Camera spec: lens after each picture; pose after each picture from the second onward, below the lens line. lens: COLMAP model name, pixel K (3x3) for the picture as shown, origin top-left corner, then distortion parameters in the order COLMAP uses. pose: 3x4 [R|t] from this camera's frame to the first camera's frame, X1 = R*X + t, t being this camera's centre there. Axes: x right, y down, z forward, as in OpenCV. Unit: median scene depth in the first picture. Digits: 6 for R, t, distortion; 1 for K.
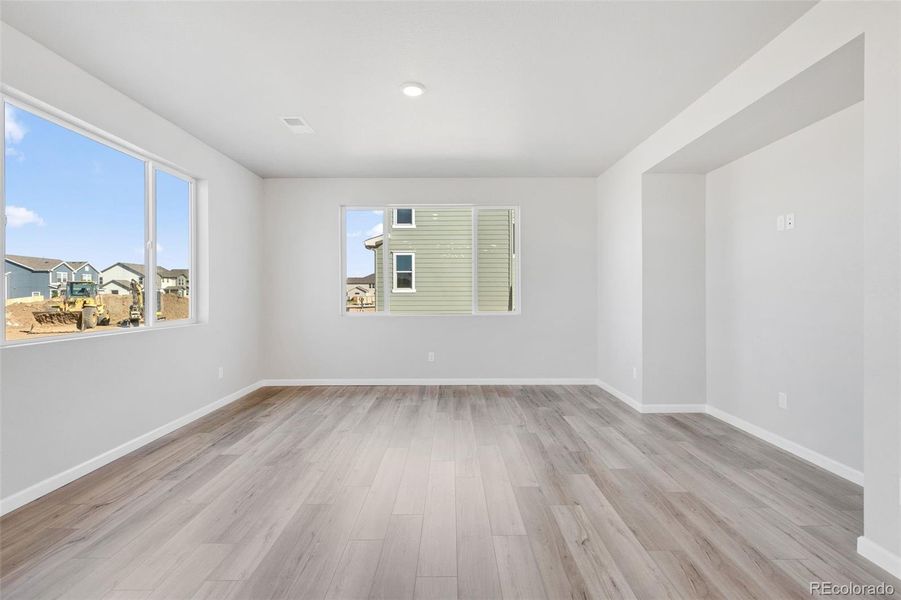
lens RADIAL K [[408.6, 0, 447.0], [0, 408.6, 295.3], [0, 0, 1]] dist [0.002982, -0.000154]
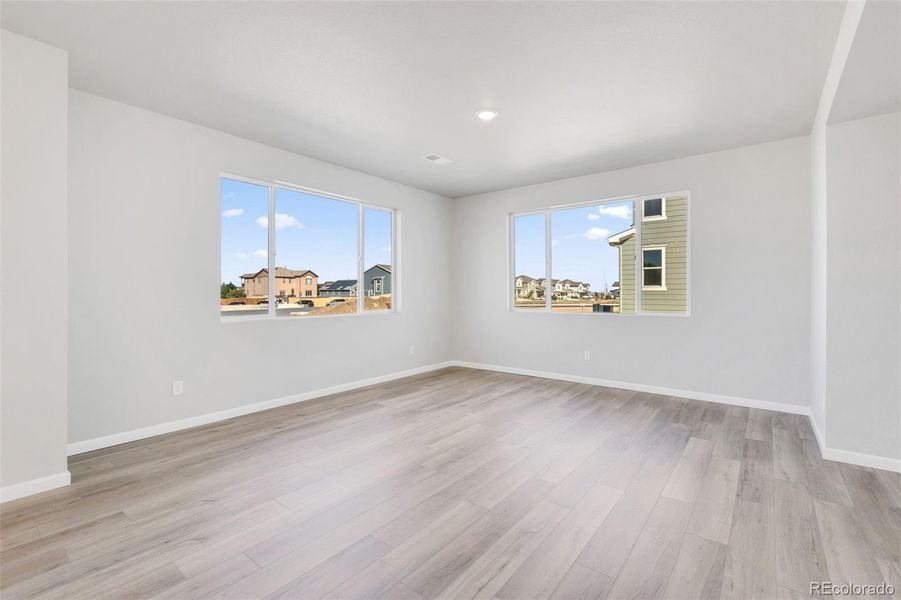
lens RADIAL K [[400.5, 0, 451.0], [0, 400.5, 293.1], [0, 0, 1]] dist [0.000954, -0.000099]
pose [[0.787584, 0.005510, -0.616183, 0.429811], [-0.005396, 0.999983, 0.002046, -0.001636], [0.616184, 0.001714, 0.787601, 0.043792]]
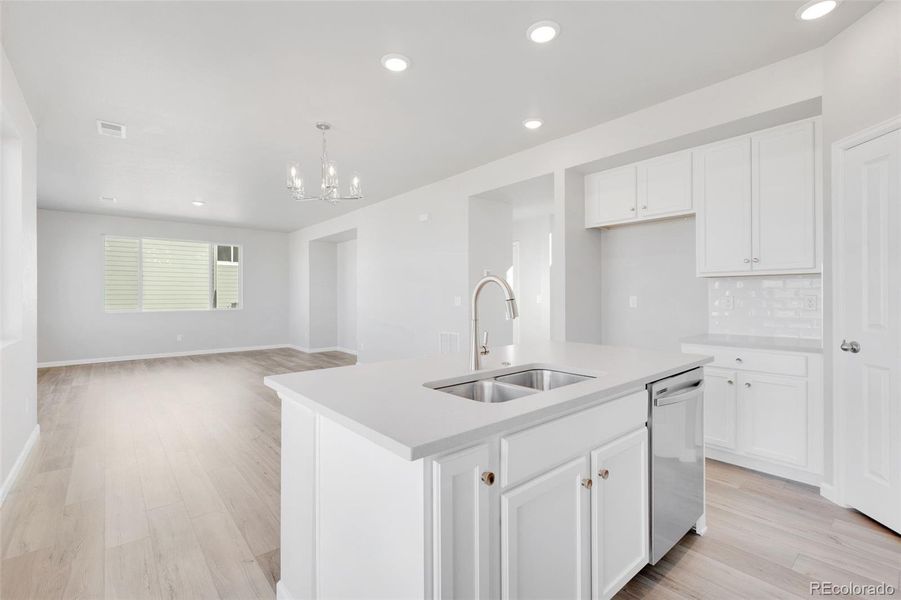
lens RADIAL K [[400.5, 0, 451.0], [0, 400.5, 293.1], [0, 0, 1]] dist [0.000954, -0.000099]
pose [[0.753918, 0.003001, 0.656962, -0.371413], [0.005084, 0.999933, -0.010402, 0.000149], [-0.656949, 0.011183, 0.753852, -1.169812]]
